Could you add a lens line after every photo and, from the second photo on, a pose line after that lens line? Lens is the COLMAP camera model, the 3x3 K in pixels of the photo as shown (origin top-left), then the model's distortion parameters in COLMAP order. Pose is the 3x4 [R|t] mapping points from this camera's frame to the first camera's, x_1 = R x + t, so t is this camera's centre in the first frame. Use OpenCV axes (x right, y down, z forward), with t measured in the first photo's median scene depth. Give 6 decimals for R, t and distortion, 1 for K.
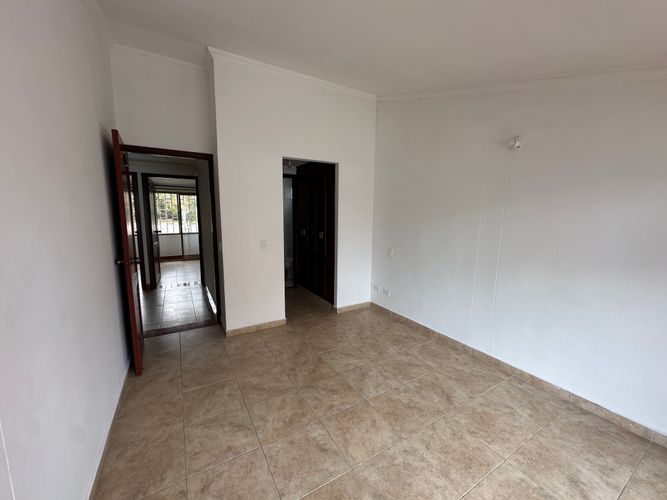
lens RADIAL K [[266.1, 0, 339.9], [0, 266.1, 249.2], [0, 0, 1]] dist [-0.000187, 0.000644]
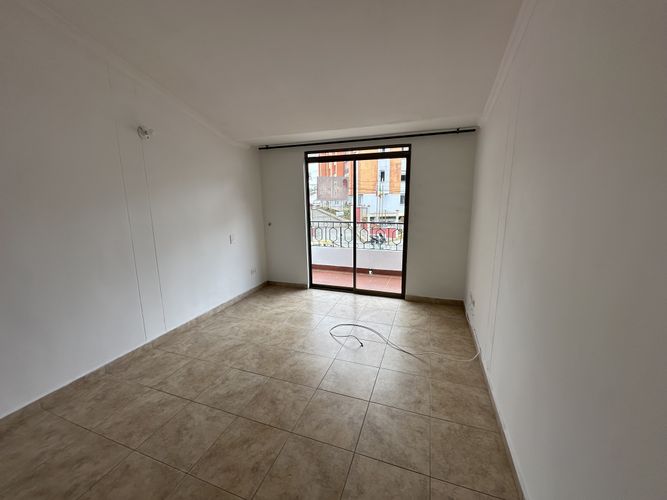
lens RADIAL K [[266.1, 0, 333.4], [0, 266.1, 247.2], [0, 0, 1]] dist [-0.000187, 0.000644]
pose [[-0.624772, -0.141255, 0.767924, -0.771369], [0.116319, 0.955688, 0.270428, -0.168906], [-0.772095, 0.258279, -0.580656, 1.266699]]
